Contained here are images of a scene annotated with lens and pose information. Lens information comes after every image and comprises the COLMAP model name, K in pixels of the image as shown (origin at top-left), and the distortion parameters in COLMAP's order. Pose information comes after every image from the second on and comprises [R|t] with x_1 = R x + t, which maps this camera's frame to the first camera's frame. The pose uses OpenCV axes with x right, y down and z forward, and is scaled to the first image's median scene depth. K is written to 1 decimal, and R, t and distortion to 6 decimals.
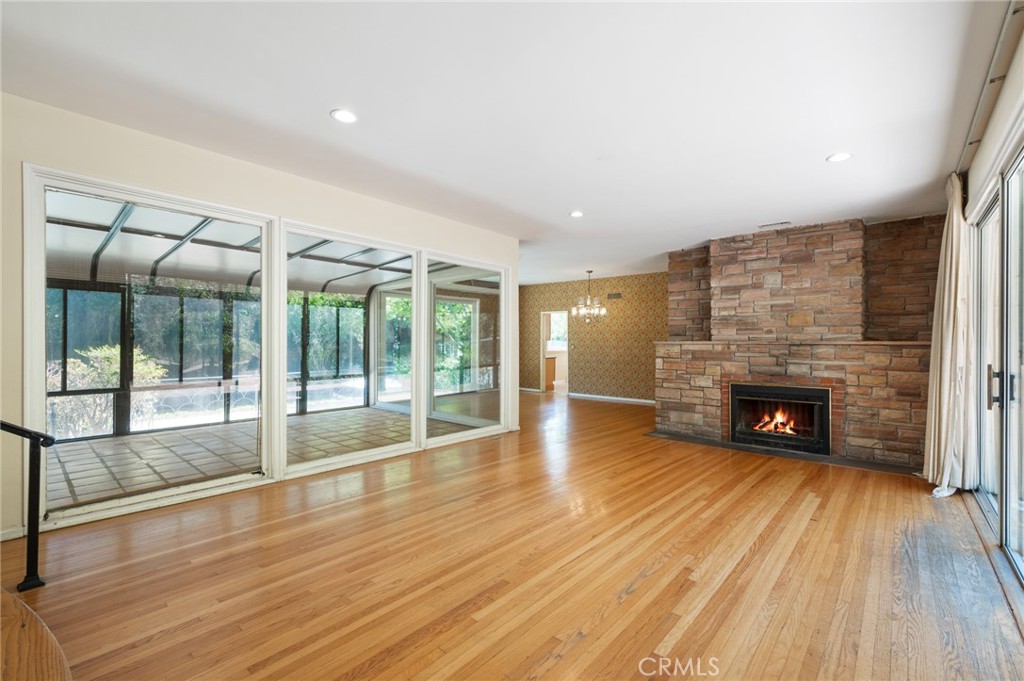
lens RADIAL K [[442.3, 0, 511.8], [0, 442.3, 341.9], [0, 0, 1]] dist [0.002980, 0.000231]
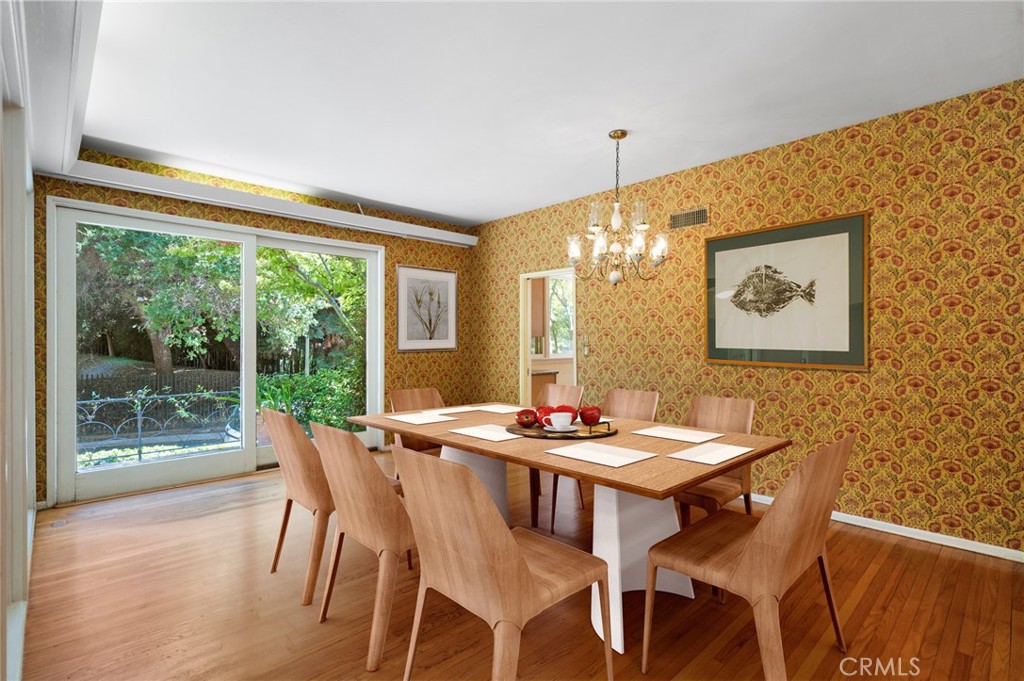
lens RADIAL K [[485.8, 0, 514.4], [0, 485.8, 341.2], [0, 0, 1]] dist [0.000901, 0.000003]
pose [[0.996587, -0.002856, -0.082496, 0.113861], [0.002344, 0.999977, -0.006303, 0.005355], [0.082512, 0.006088, 0.996571, 0.557630]]
